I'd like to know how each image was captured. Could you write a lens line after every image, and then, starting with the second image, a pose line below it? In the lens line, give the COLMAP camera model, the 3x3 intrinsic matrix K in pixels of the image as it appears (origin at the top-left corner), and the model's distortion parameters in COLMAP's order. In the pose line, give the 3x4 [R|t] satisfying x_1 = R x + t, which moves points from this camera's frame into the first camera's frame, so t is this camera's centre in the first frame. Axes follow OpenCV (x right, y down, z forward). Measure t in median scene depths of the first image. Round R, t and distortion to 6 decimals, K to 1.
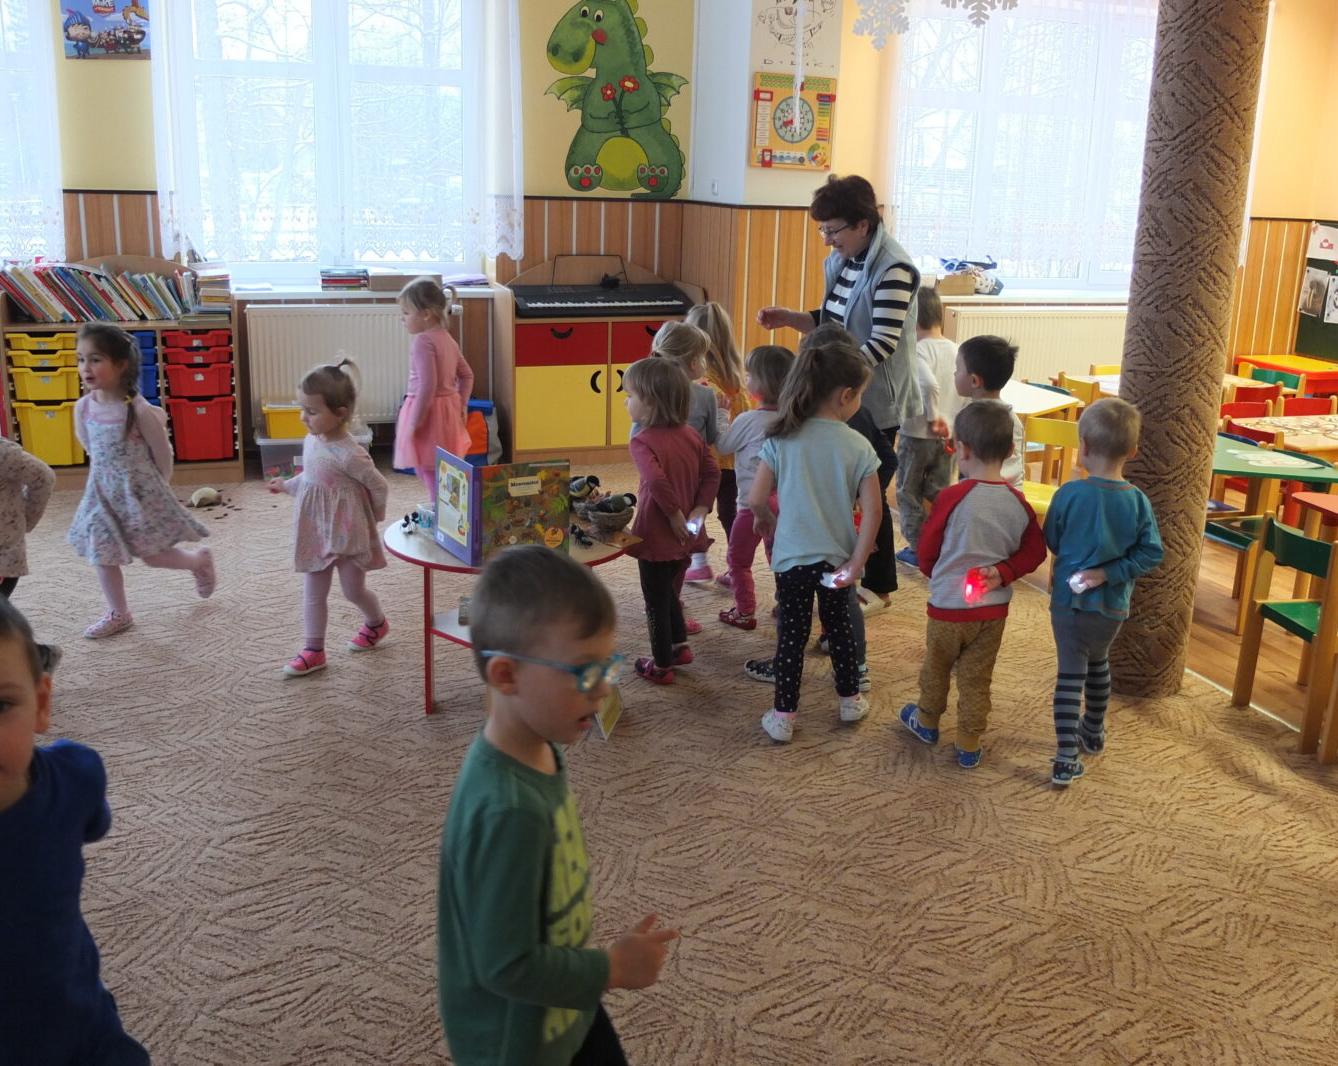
lens RADIAL K [[1269.3, 0, 652.8], [0, 1269.3, 541.4], [0, 0, 1]] dist [-0.067963, 0.000000]
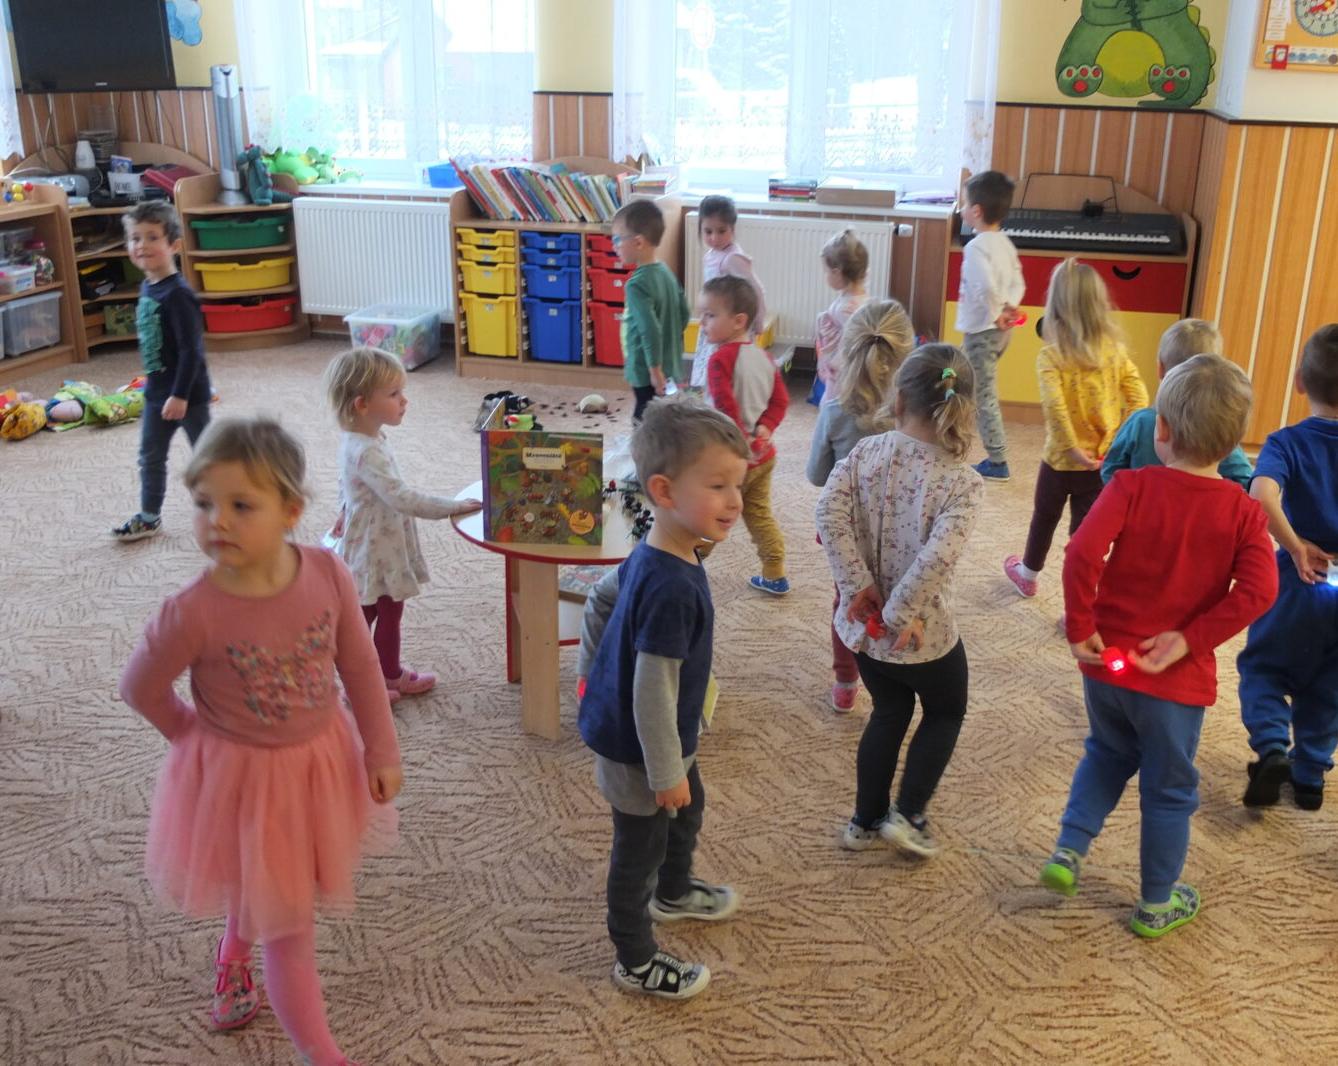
lens RADIAL K [[1269.3, 0, 654.4], [0, 1269.3, 521.0], [0, 0, 1]] dist [-0.067963, 0.000000]
pose [[0.822289, 0.179354, -0.540067, 0.250874], [-0.143680, 0.983721, 0.107926, -0.060828], [0.550633, -0.011150, 0.834673, 0.184391]]
